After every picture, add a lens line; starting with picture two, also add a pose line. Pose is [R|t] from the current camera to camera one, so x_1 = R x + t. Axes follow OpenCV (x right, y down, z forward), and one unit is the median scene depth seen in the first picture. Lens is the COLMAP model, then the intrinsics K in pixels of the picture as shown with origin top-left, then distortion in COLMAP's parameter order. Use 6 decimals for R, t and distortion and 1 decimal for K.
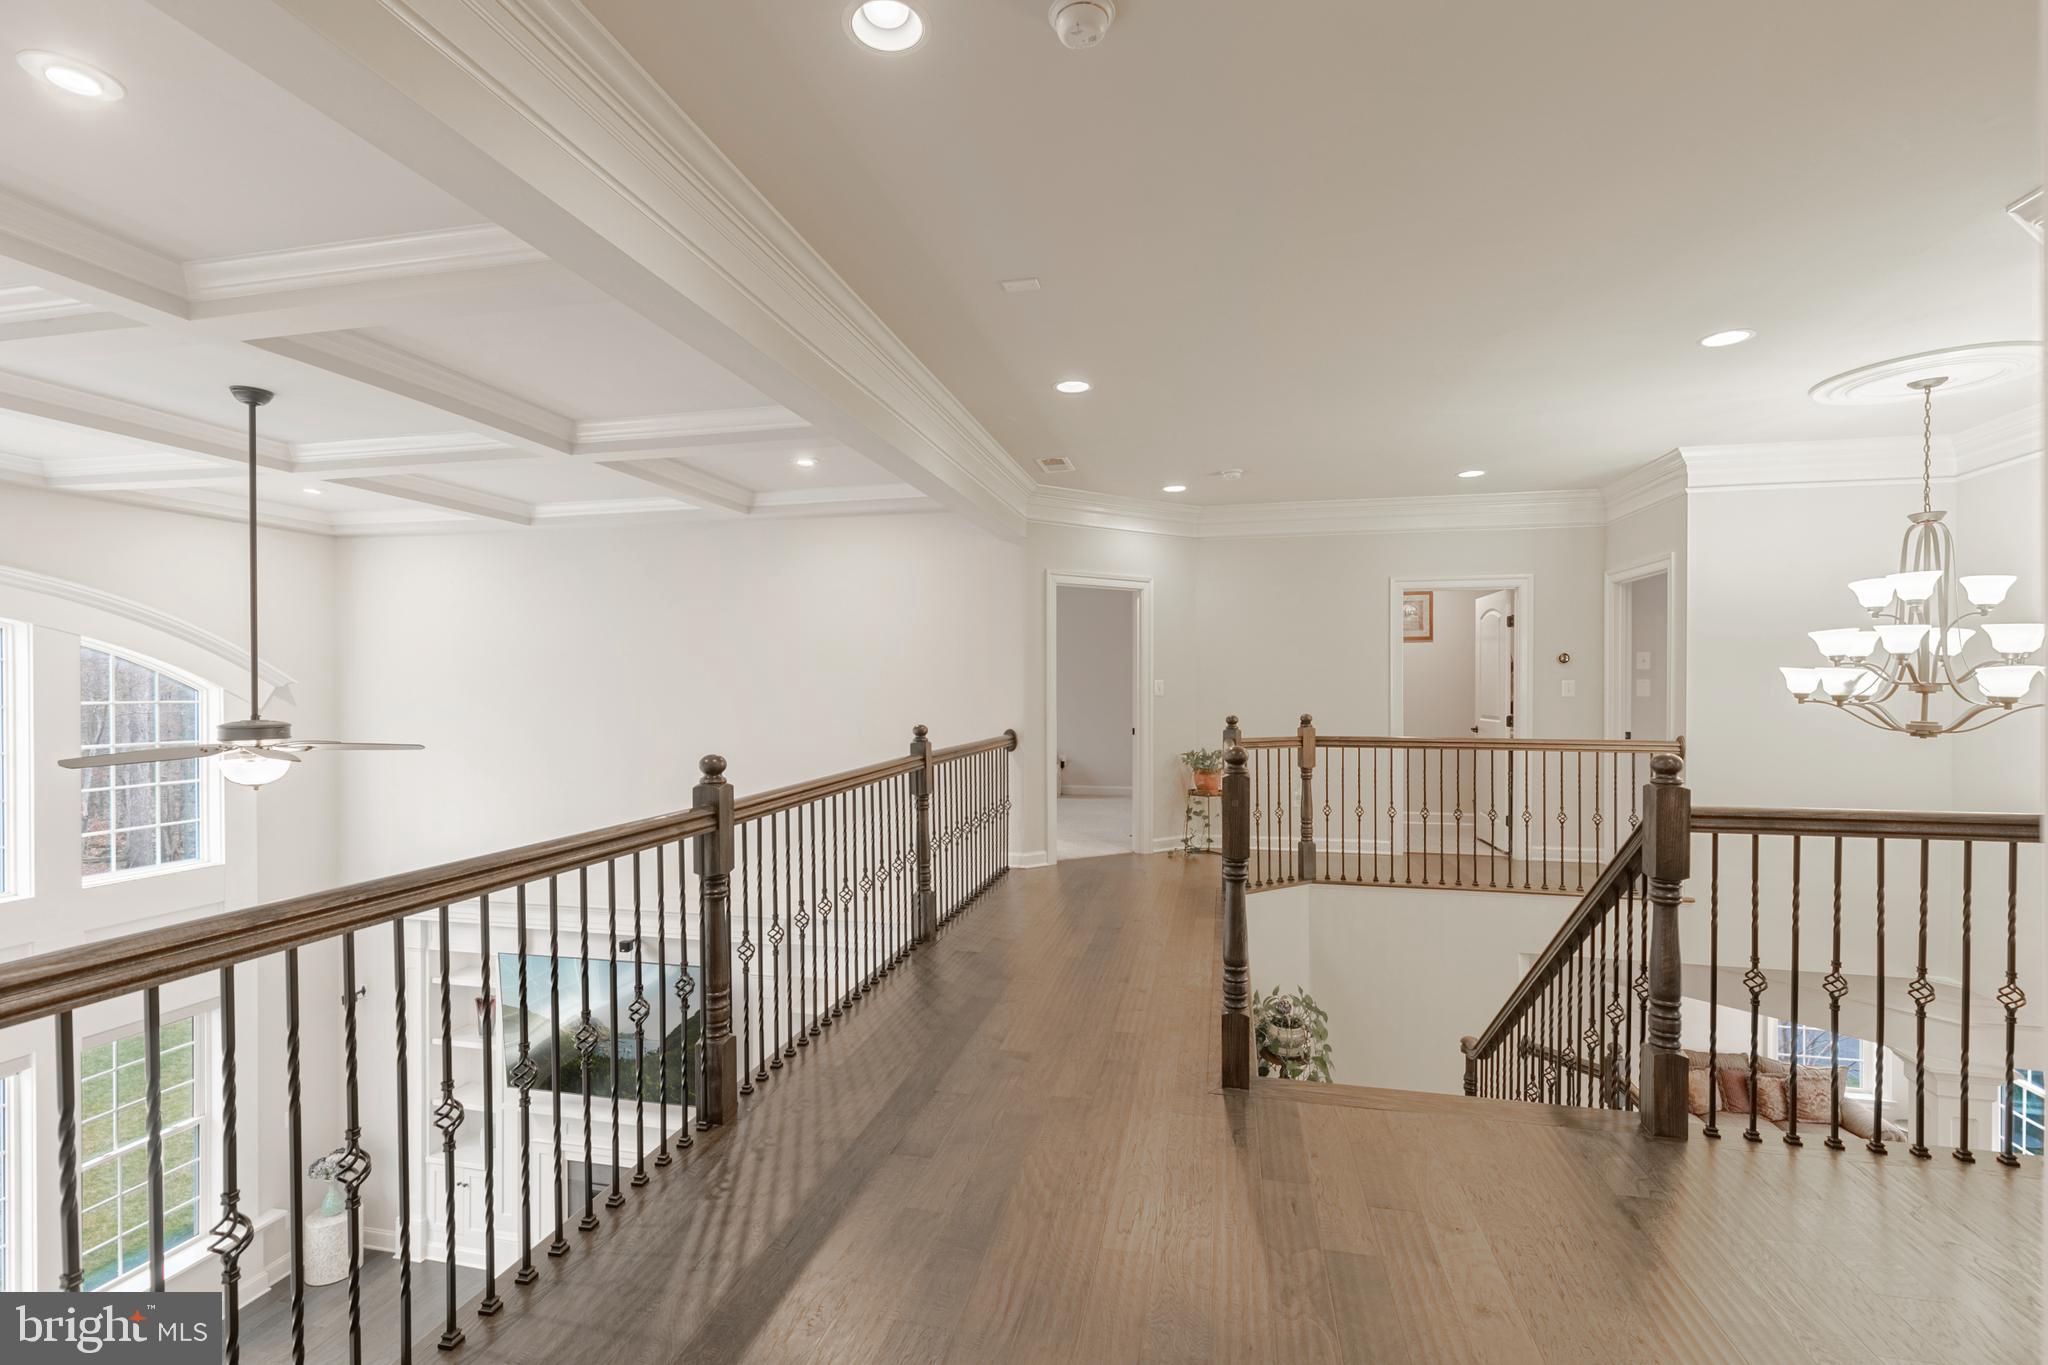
lens RADIAL K [[926.7, 0, 1018.7], [0, 926.7, 690.3], [0, 0, 1]] dist [0.011661, 0.000091]
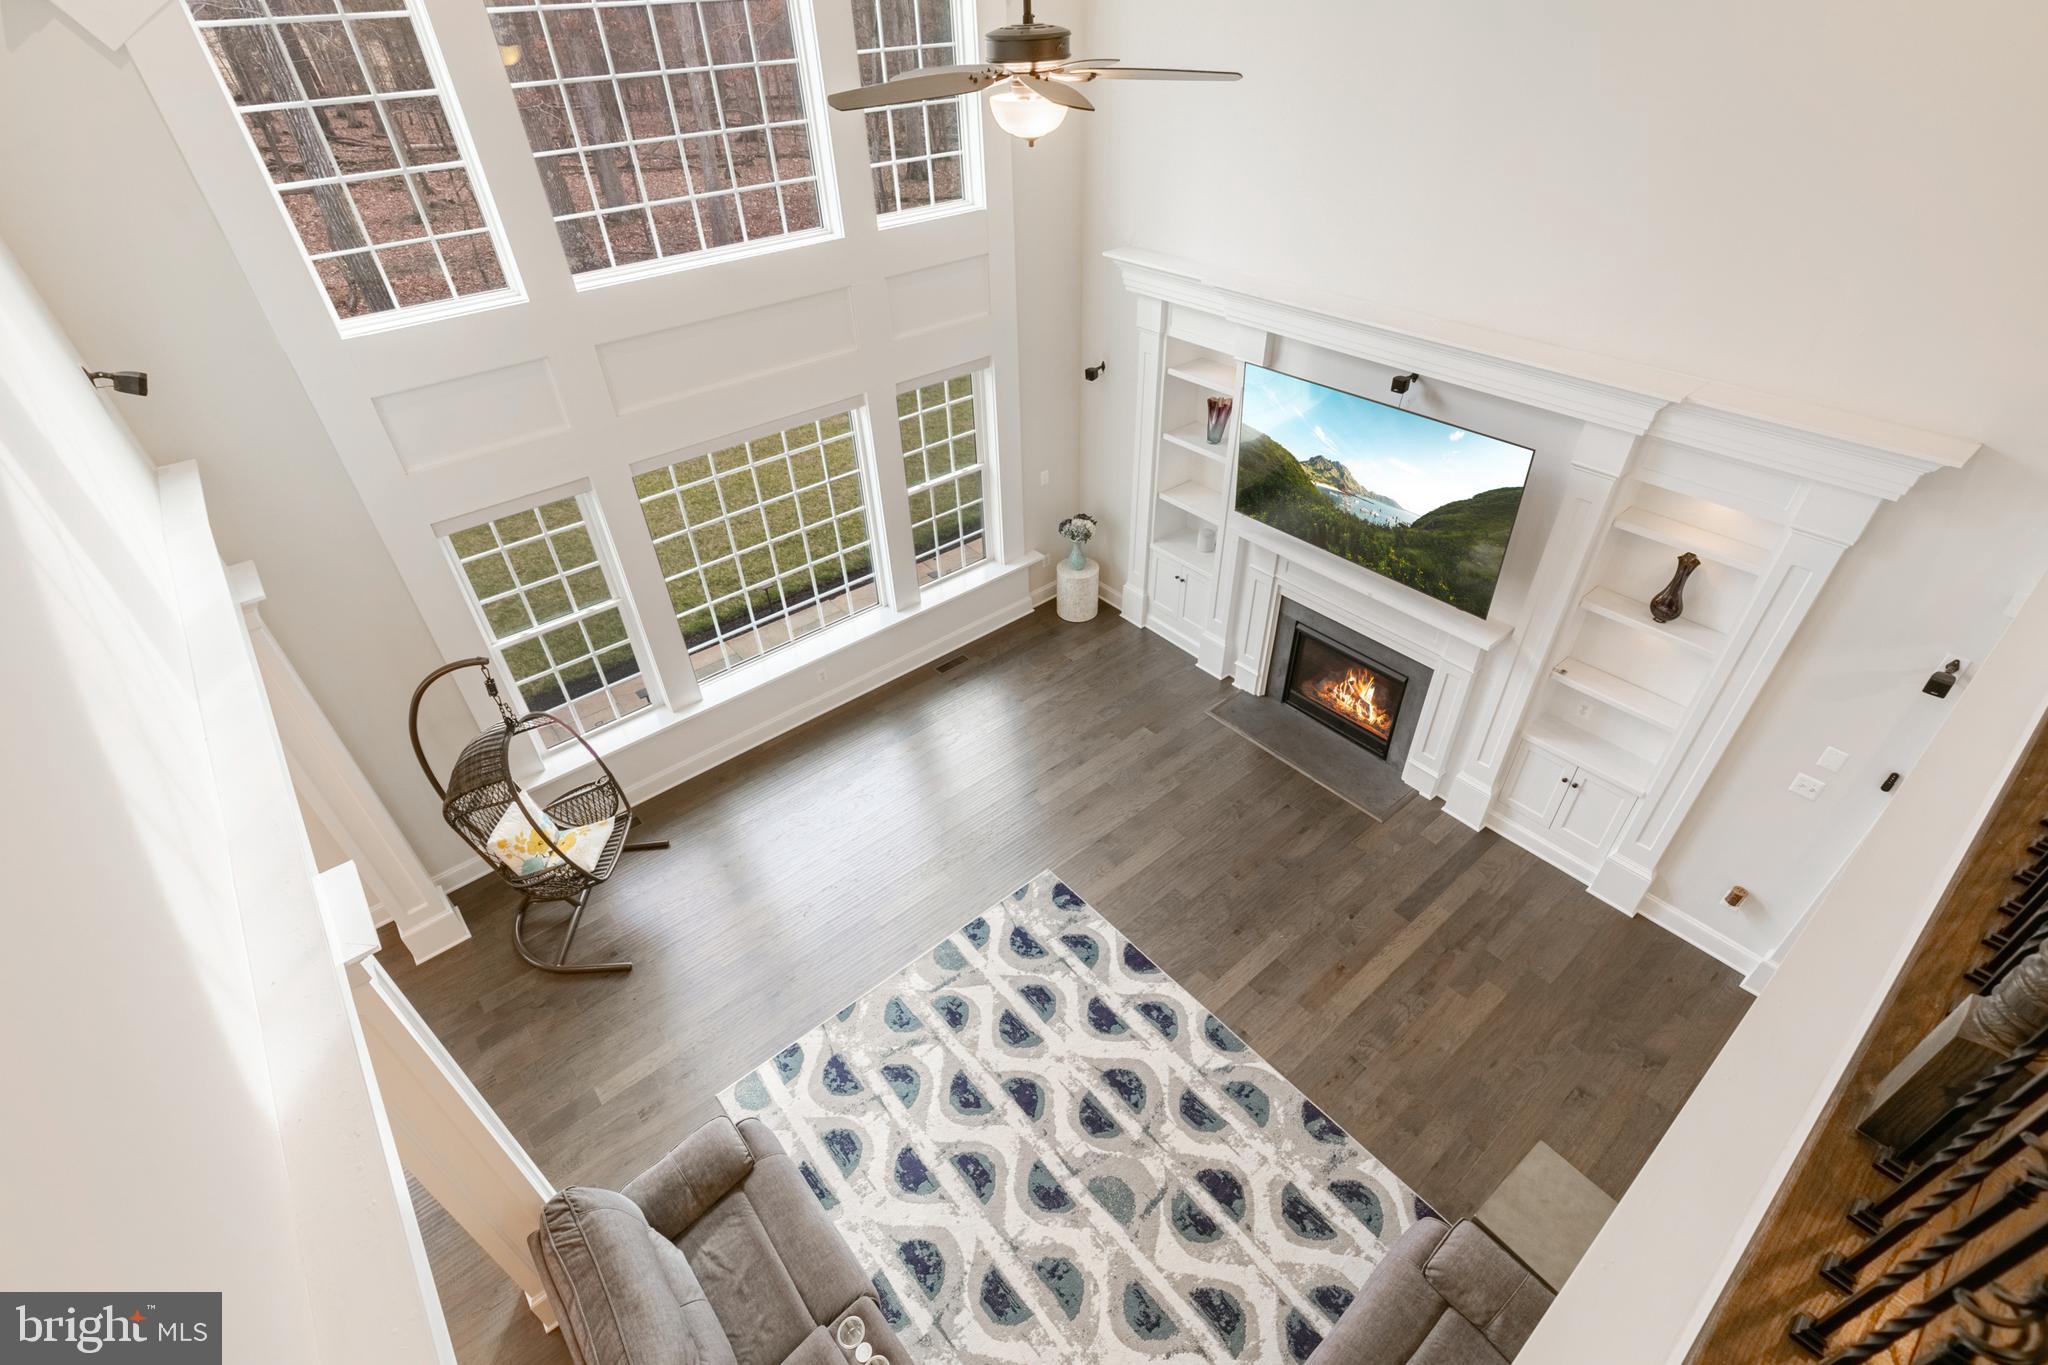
lens RADIAL K [[926.7, 0, 1021.1], [0, 926.7, 679.7], [0, 0, 1]] dist [0.011661, 0.000091]
pose [[0.794290, 0.356022, -0.492292, -0.333994], [0.022907, 0.792180, 0.609857, -0.002424], [0.607106, -0.495680, 0.621066, 0.361944]]
